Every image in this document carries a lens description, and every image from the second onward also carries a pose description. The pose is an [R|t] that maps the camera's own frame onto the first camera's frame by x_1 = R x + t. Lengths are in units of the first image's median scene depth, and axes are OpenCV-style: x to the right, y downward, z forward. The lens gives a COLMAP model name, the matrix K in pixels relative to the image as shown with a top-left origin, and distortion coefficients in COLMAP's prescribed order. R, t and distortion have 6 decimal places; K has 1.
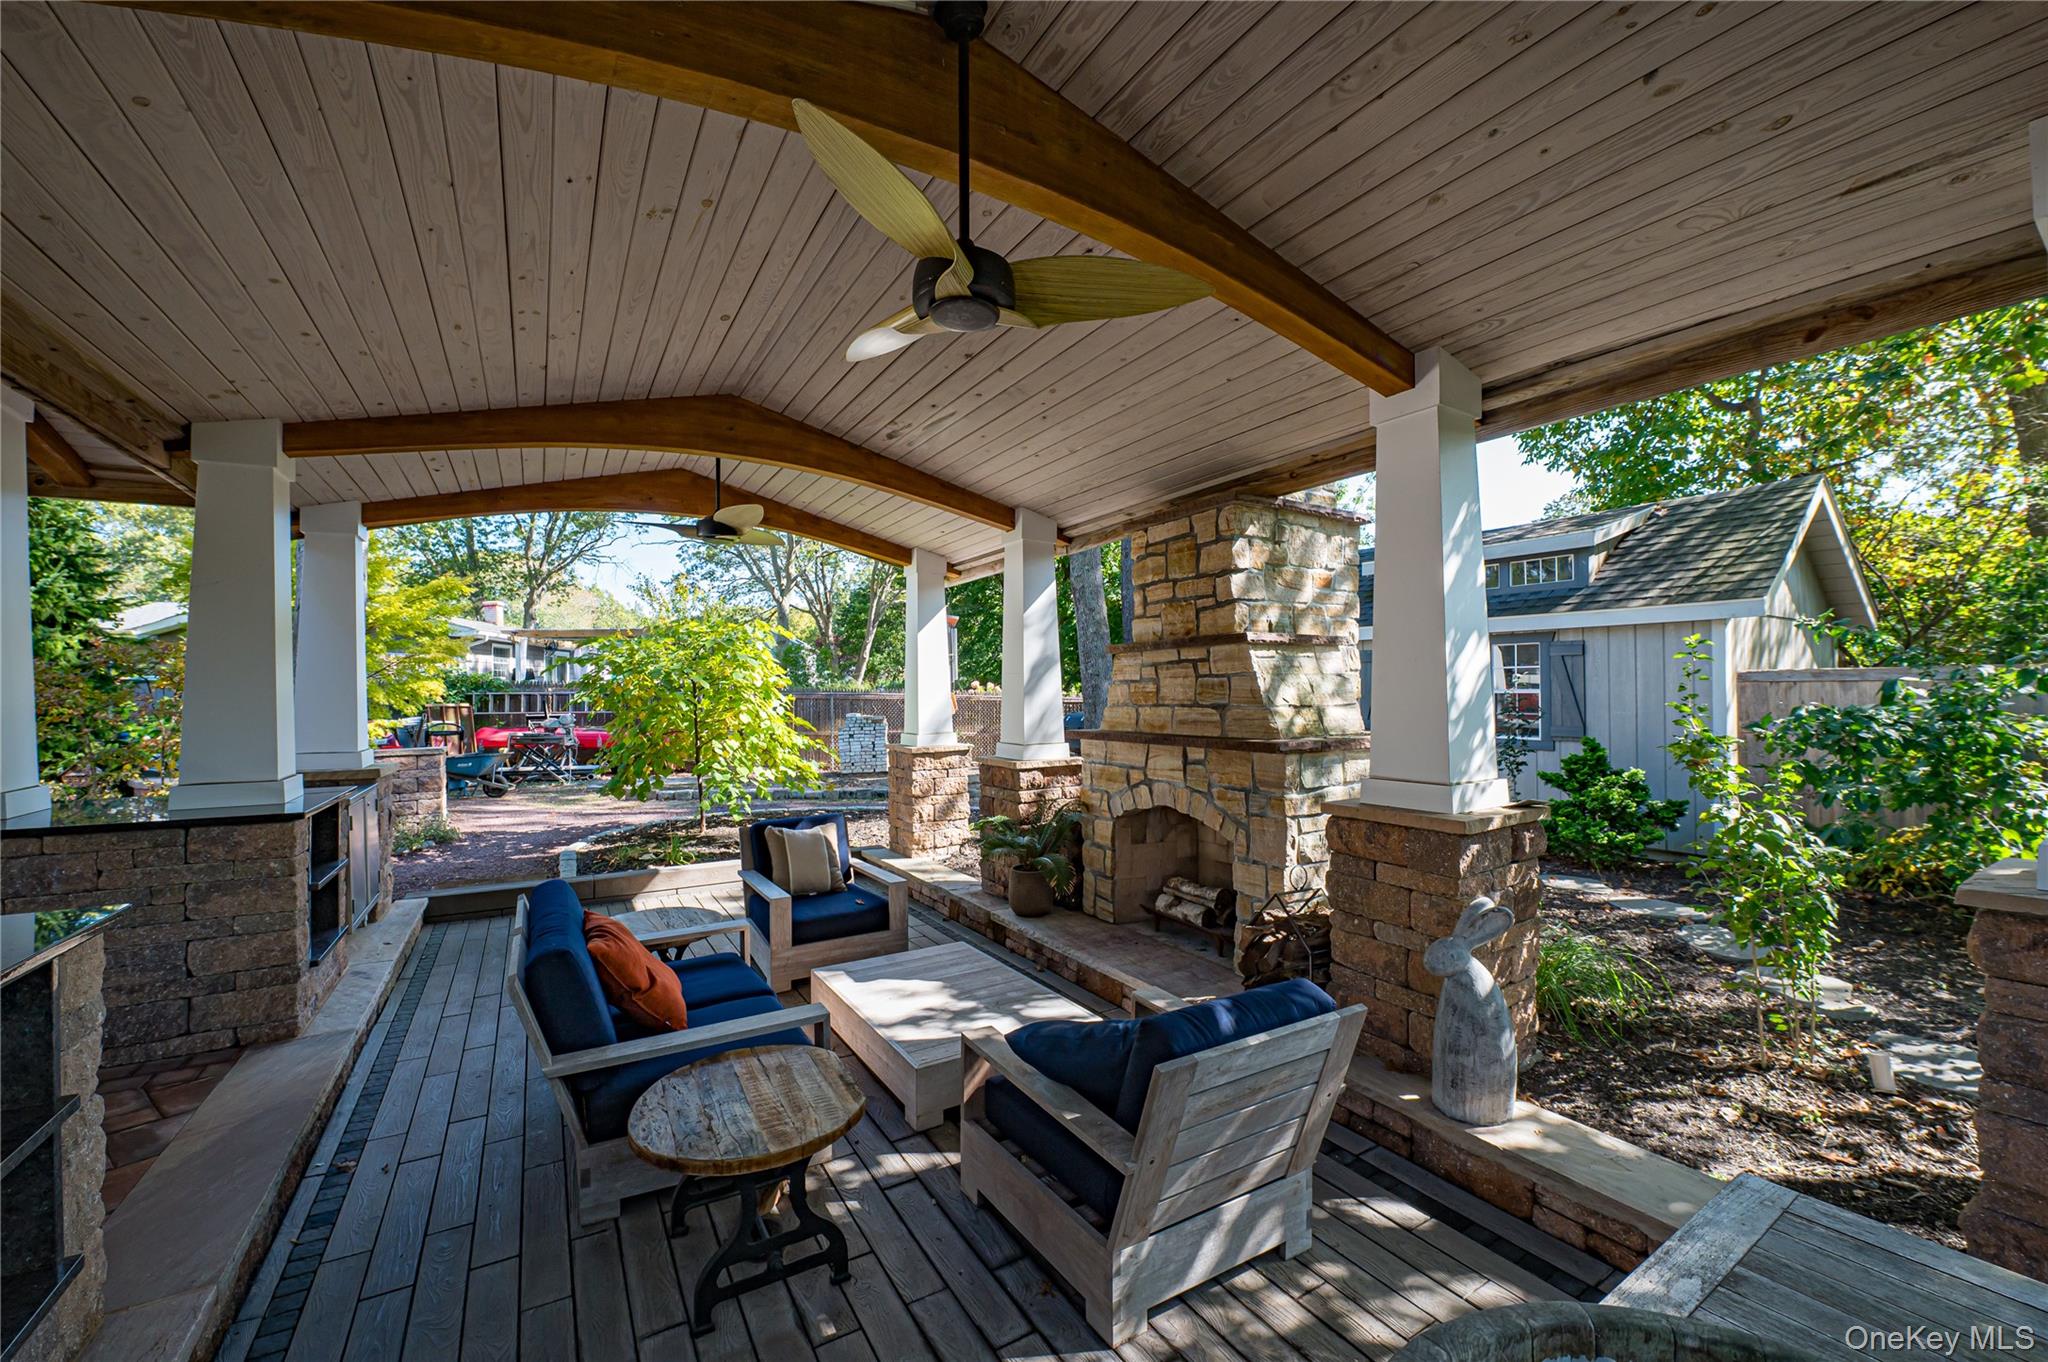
lens RADIAL K [[811.4, 0, 1032.2], [0, 811.4, 679.9], [0, 0, 1]] dist [-0.019778, -0.000353]
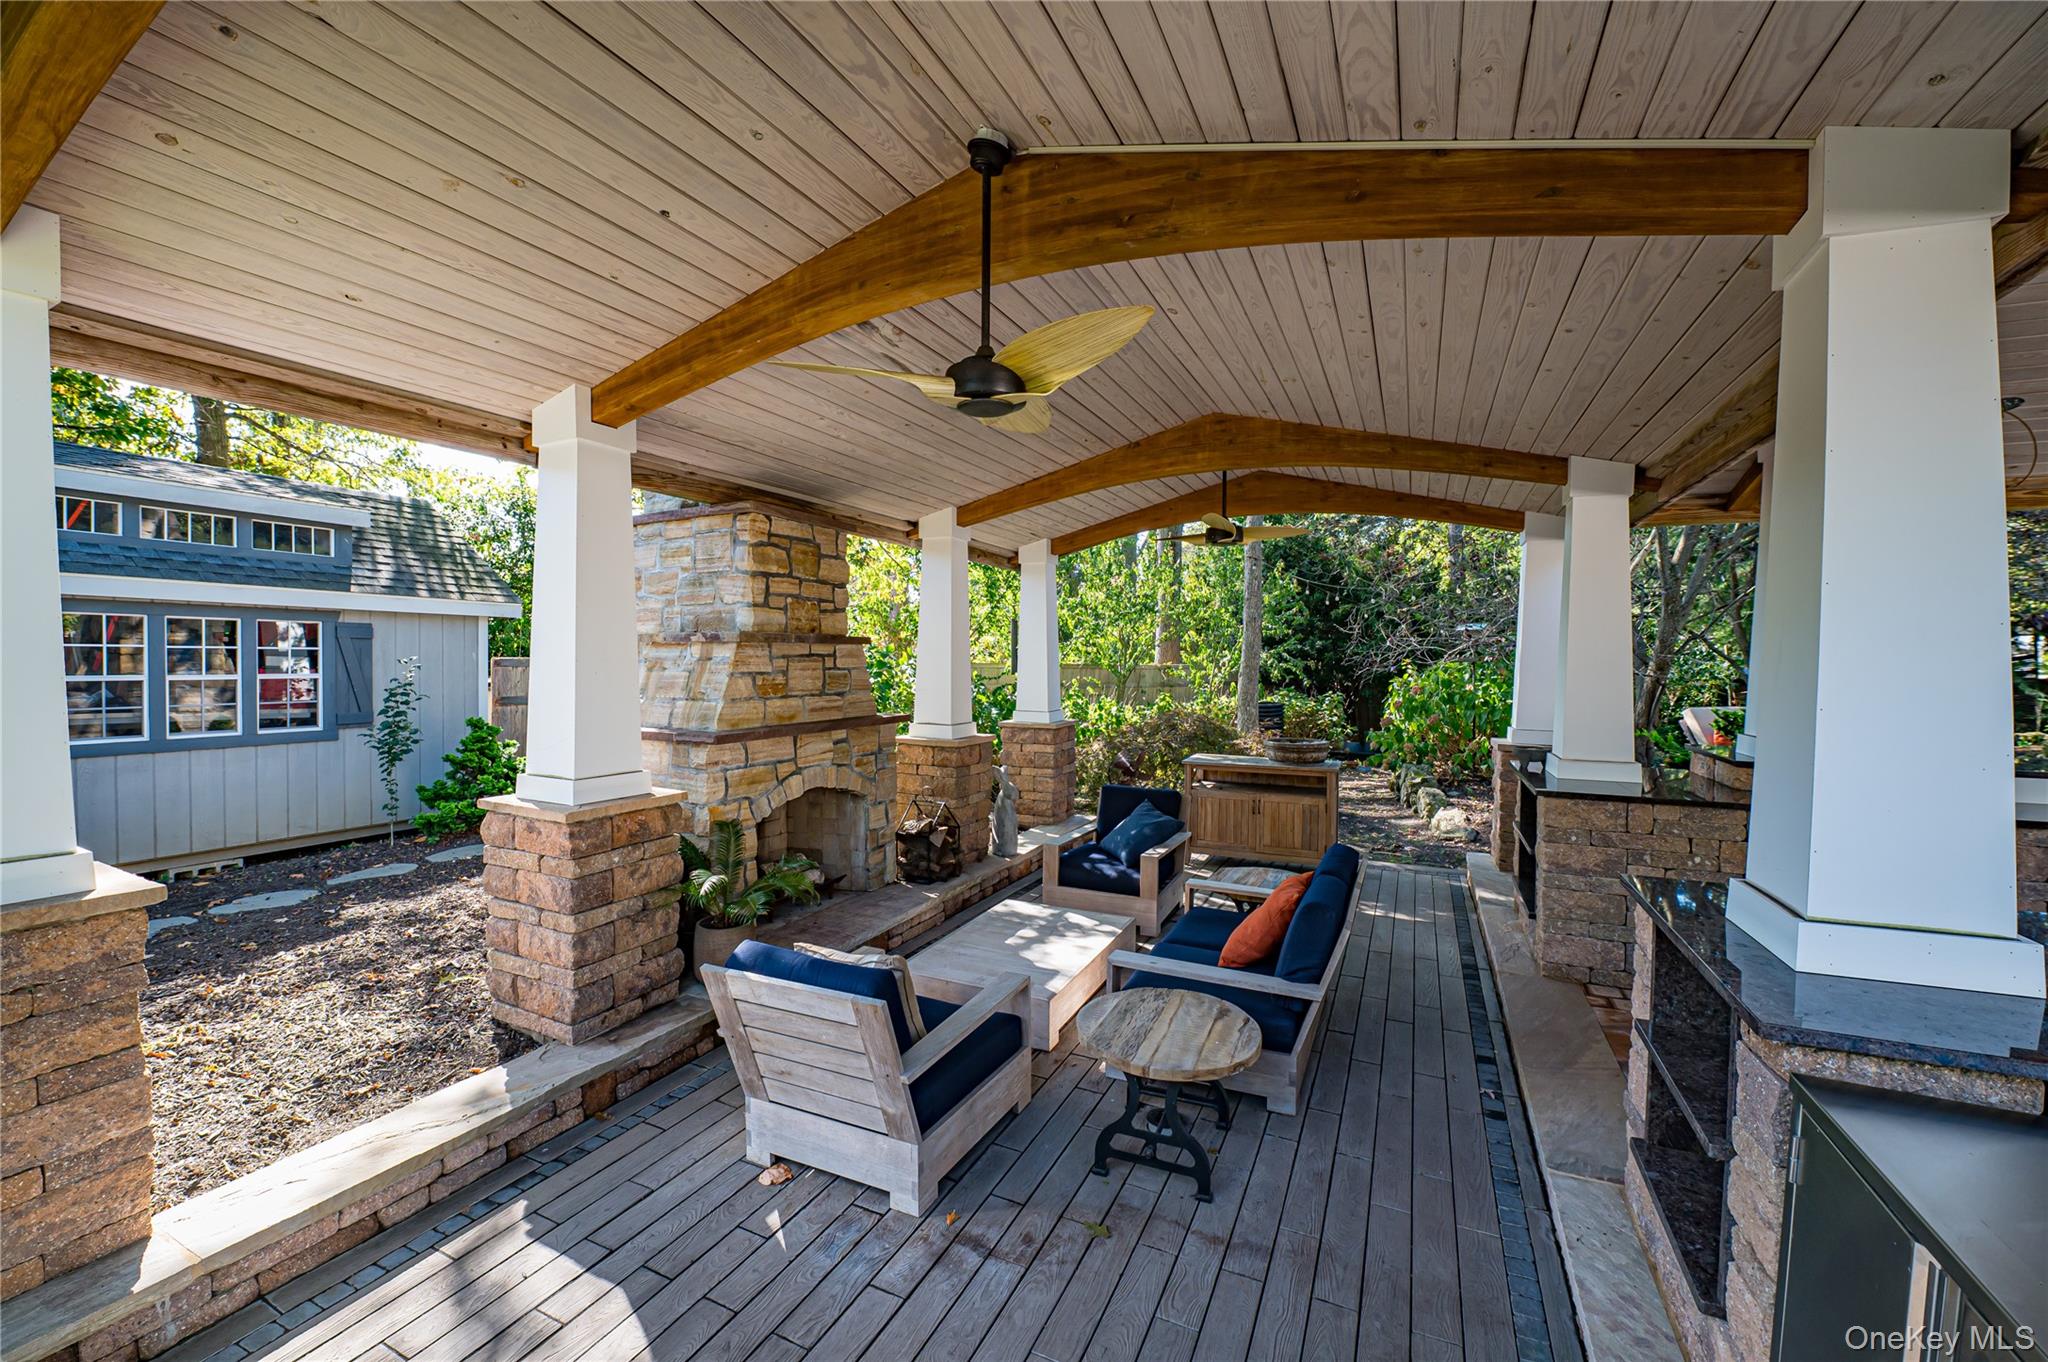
lens RADIAL K [[811.4, 0, 1032.2], [0, 811.4, 679.9], [0, 0, 1]] dist [-0.019778, -0.000353]
pose [[-0.557077, -0.018202, 0.830261, -0.887281], [-0.015455, 0.999814, 0.011549, -0.006655], [-0.830317, -0.006398, -0.557255, 1.348692]]
